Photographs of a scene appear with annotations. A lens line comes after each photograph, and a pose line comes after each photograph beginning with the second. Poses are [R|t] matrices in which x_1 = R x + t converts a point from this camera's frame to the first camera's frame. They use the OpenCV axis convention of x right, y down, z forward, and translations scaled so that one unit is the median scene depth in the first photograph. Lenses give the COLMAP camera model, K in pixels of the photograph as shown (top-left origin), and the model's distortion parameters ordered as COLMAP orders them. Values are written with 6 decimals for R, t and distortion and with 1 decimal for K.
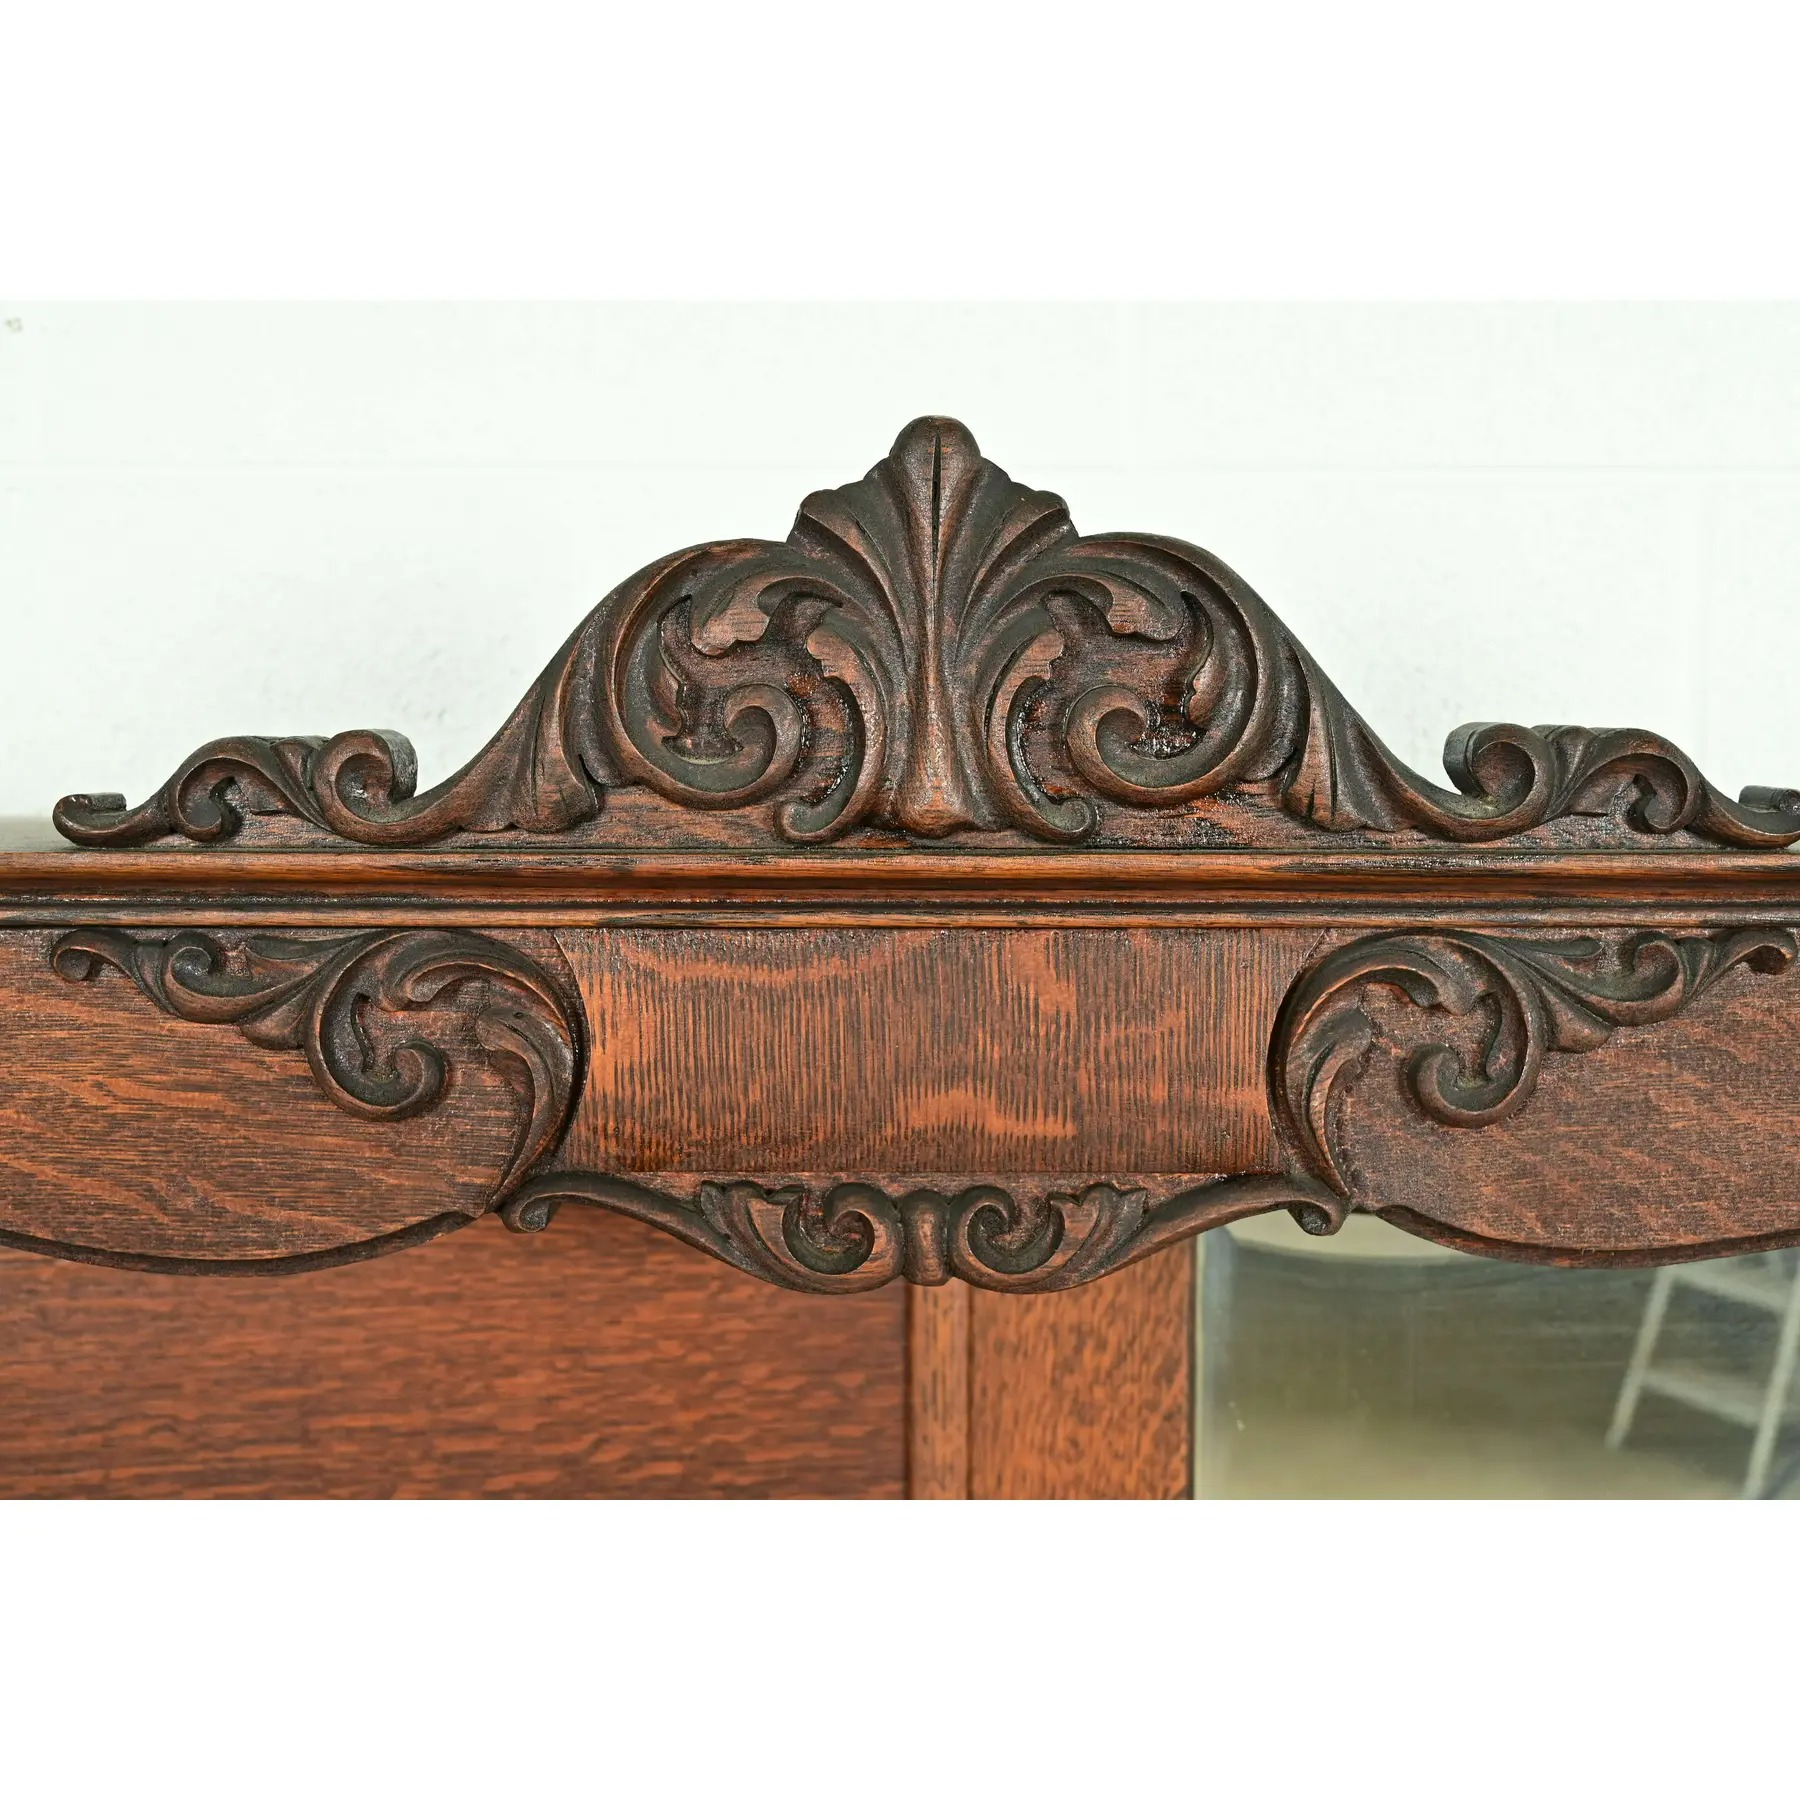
lens RADIAL K [[1977.2, 0, 901.1], [0, 1977.2, 906.7], [0, 0, 1]] dist [0.009235, 0.000000]
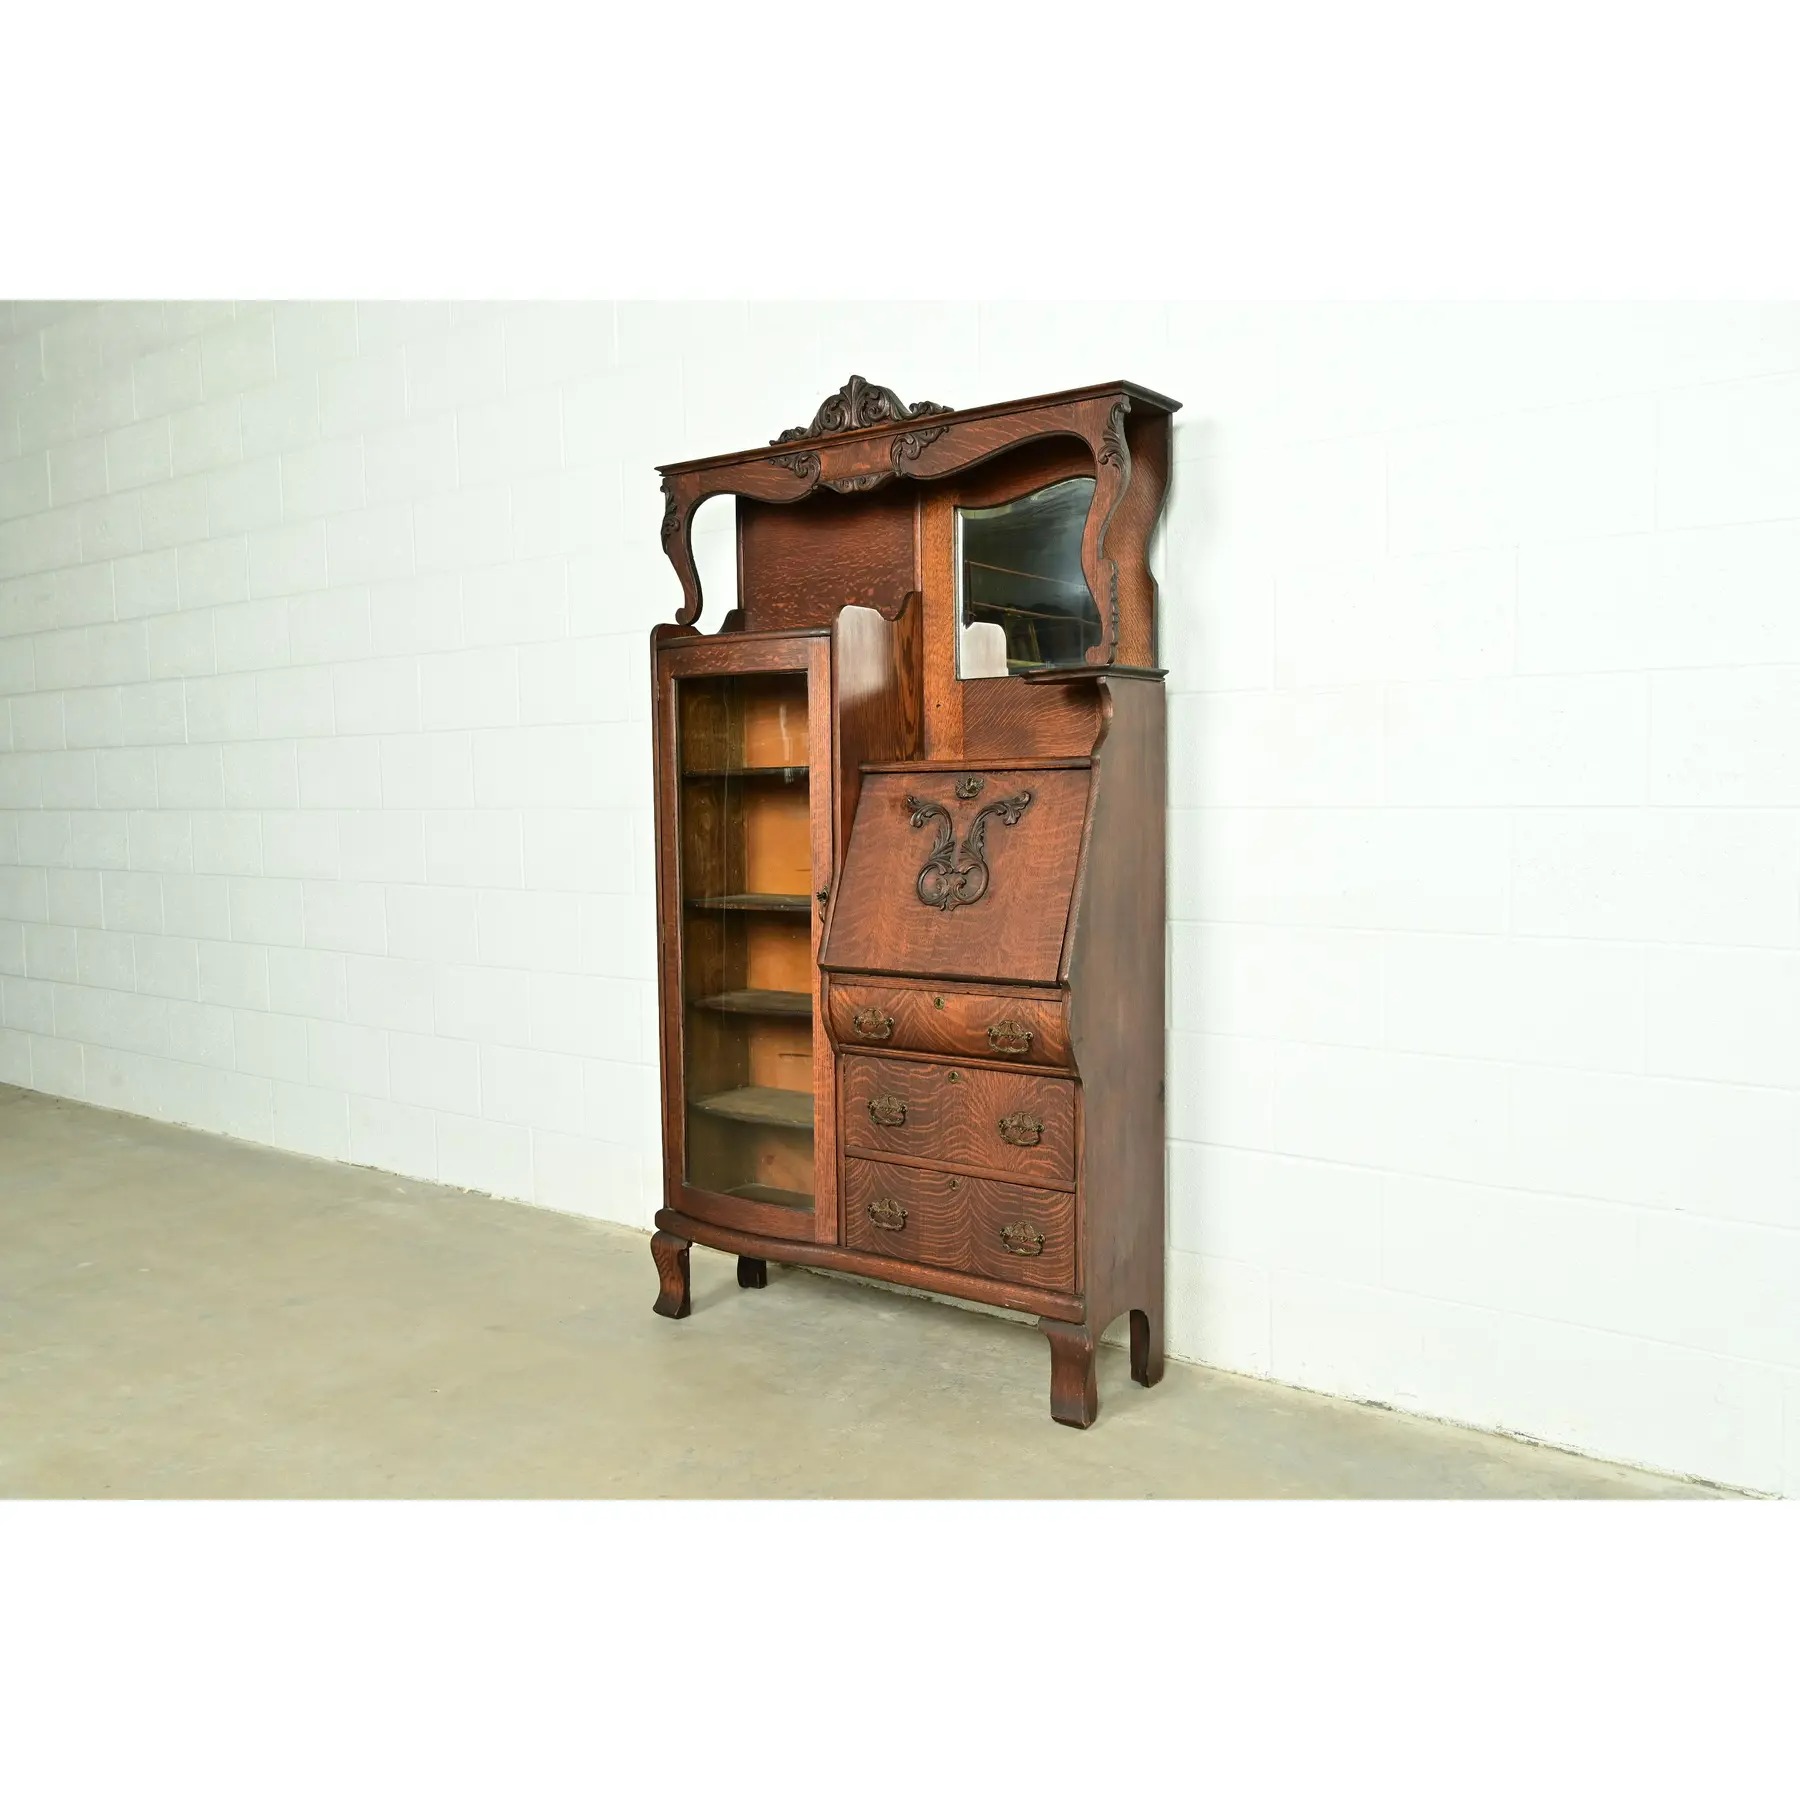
lens RADIAL K [[1608.7, 0, 904.5], [0, 1608.7, 905.9], [0, 0, 1]] dist [0.009222, 0.010770]
pose [[0.790803, 0.031669, -0.611251, 4.036348], [-0.033699, 0.999399, 0.008181, 1.748406], [0.611142, 0.014129, 0.791395, -3.791753]]
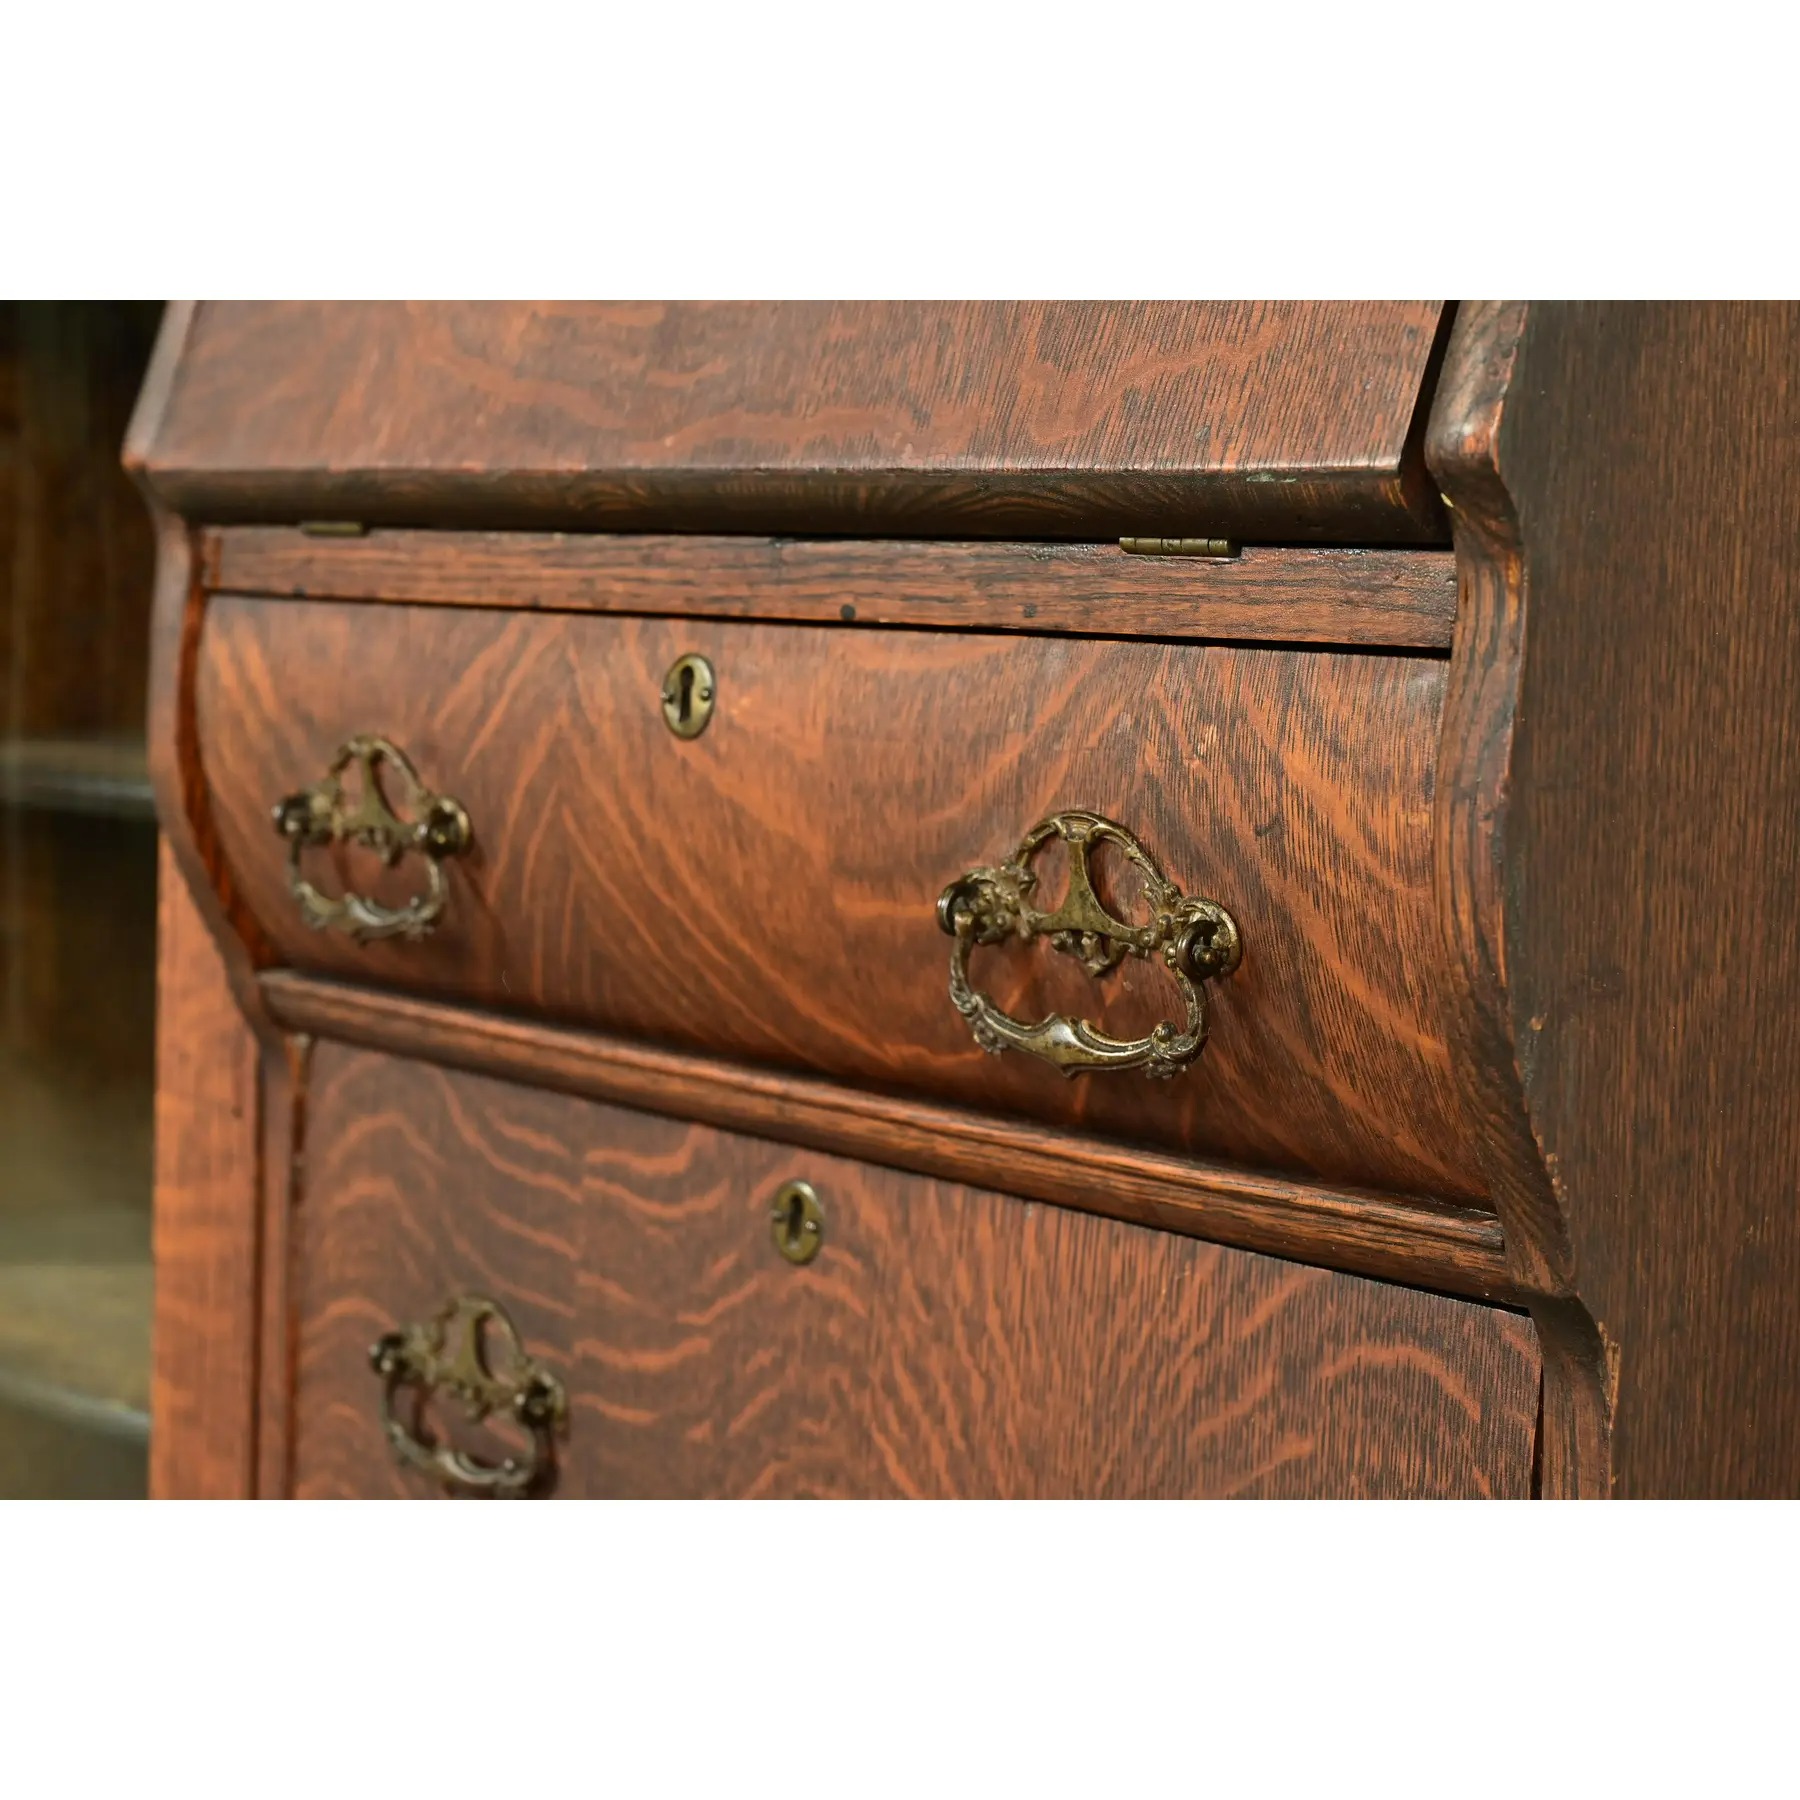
lens RADIAL K [[3693.5, 0, 899.0], [0, 3693.5, 907.6], [0, 0, 1]] dist [-0.005337, 0.000000]
pose [[0.637217, 0.091847, -0.765192, 2.114058], [-0.089743, 0.994962, 0.044693, 2.160265], [0.765441, 0.040191, 0.642249, -0.217063]]
